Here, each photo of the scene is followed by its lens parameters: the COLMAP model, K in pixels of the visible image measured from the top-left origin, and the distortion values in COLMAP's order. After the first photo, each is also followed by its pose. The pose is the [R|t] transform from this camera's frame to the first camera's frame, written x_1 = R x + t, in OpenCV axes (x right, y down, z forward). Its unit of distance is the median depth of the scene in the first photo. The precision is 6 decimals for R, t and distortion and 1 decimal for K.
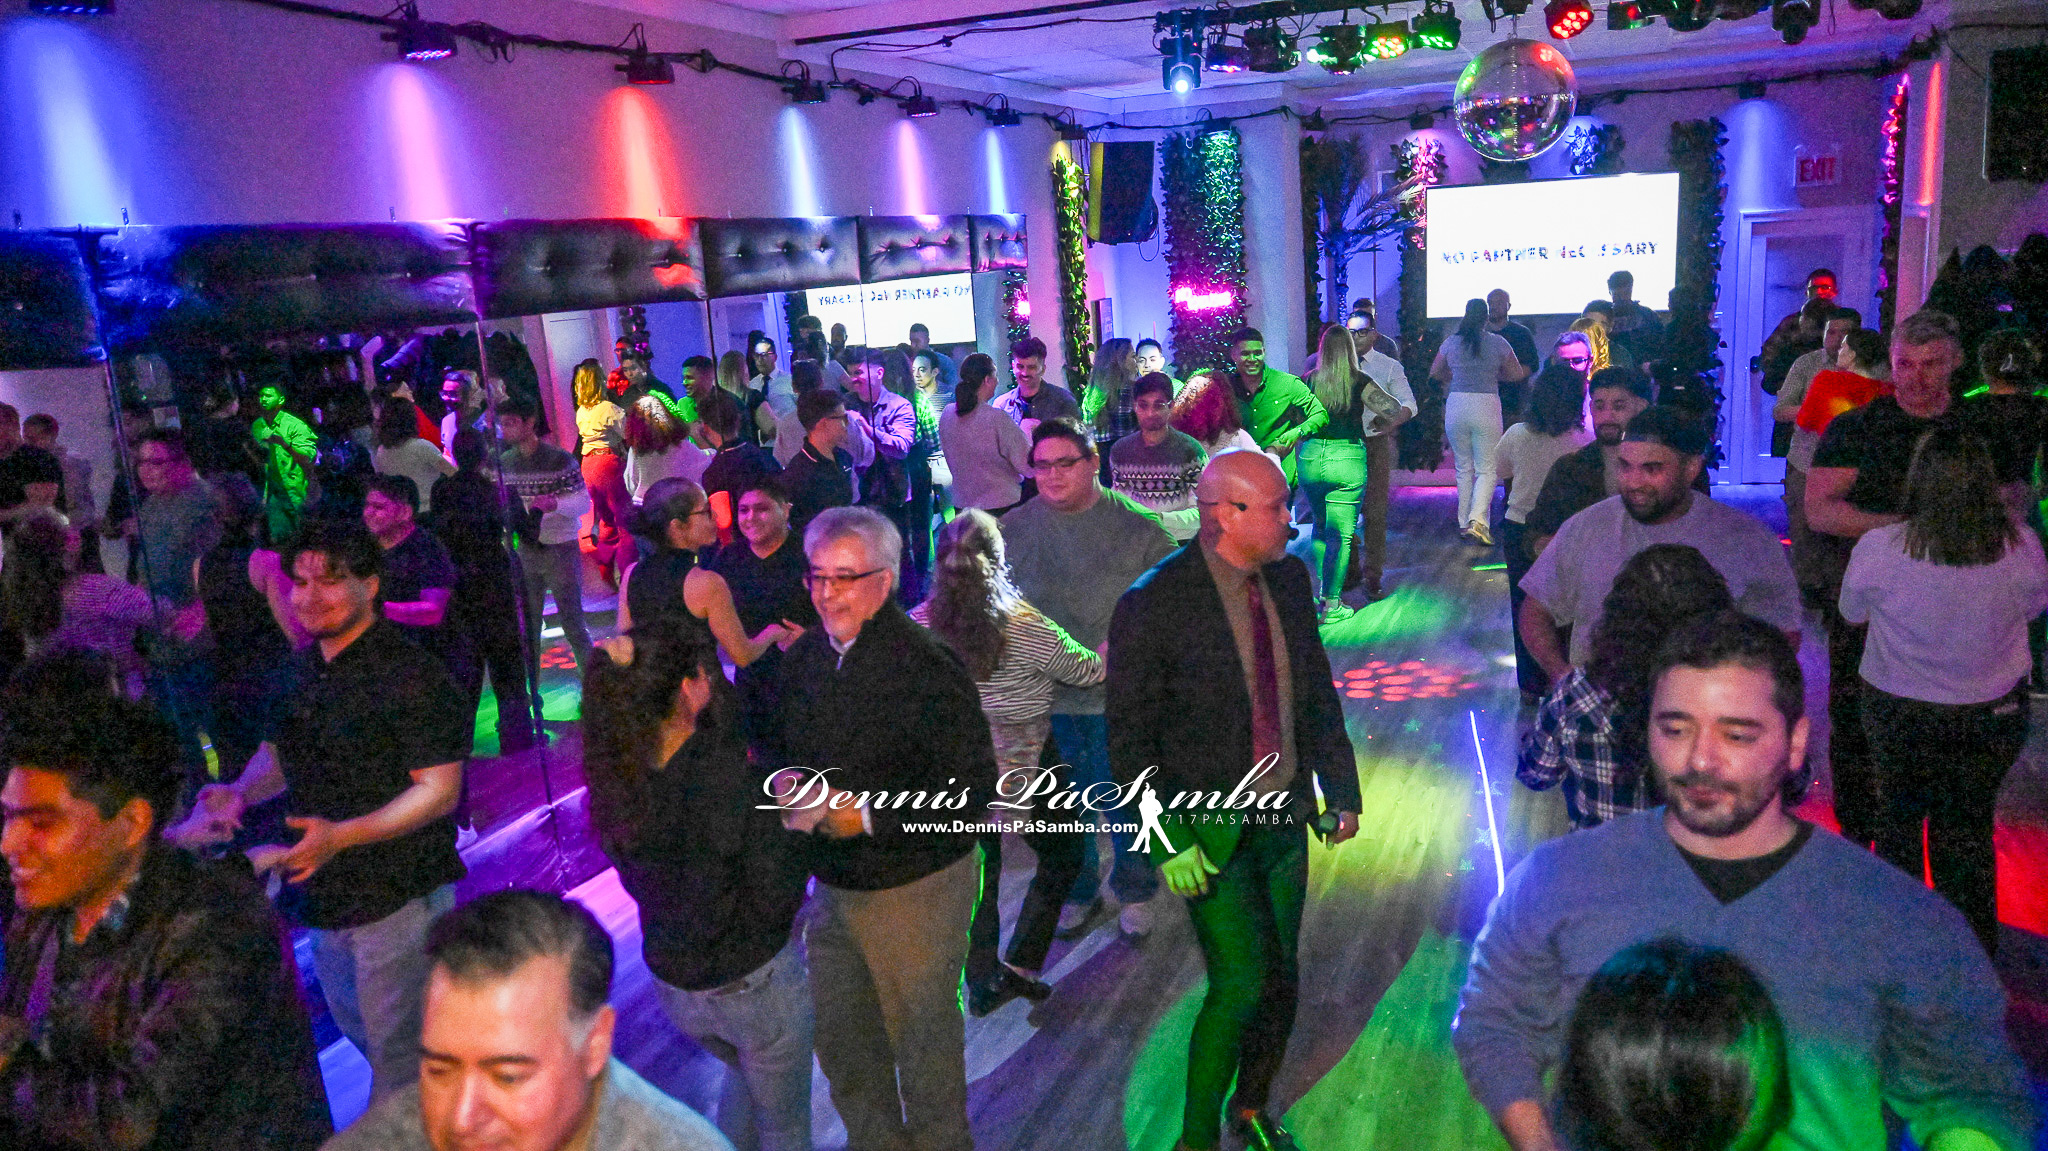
lens RADIAL K [[1506.5, 0, 1027.9], [0, 1506.5, 572.2], [0, 0, 1]] dist [0.009564, -0.004245]
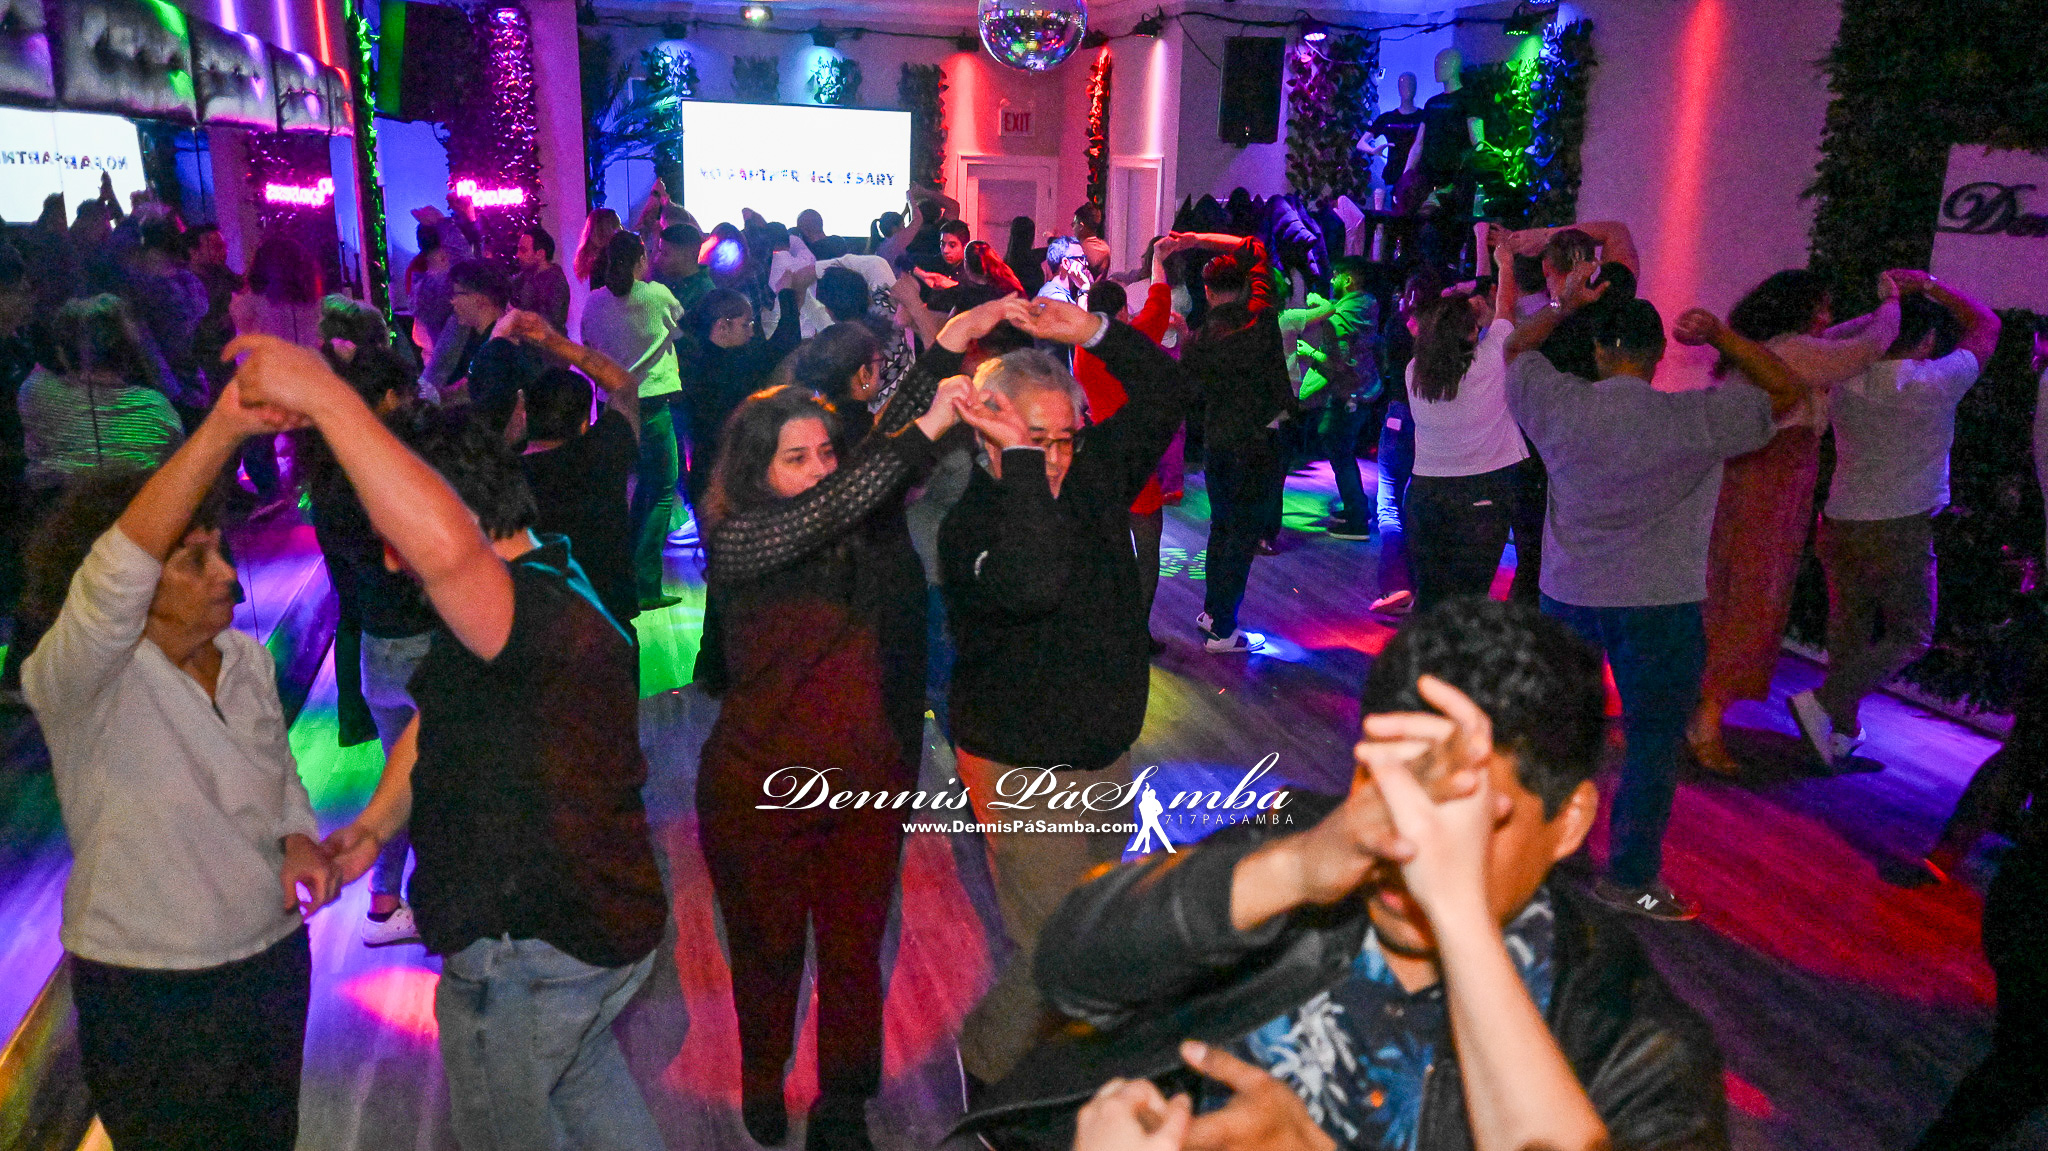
lens RADIAL K [[1506.5, 0, 1026.6], [0, 1506.5, 564.3], [0, 0, 1]] dist [0.009564, -0.004245]
pose [[0.784741, -0.075685, 0.615185, -0.202170], [0.055678, 0.997112, 0.051649, 0.010913], [-0.617318, -0.006279, 0.786689, 0.086287]]
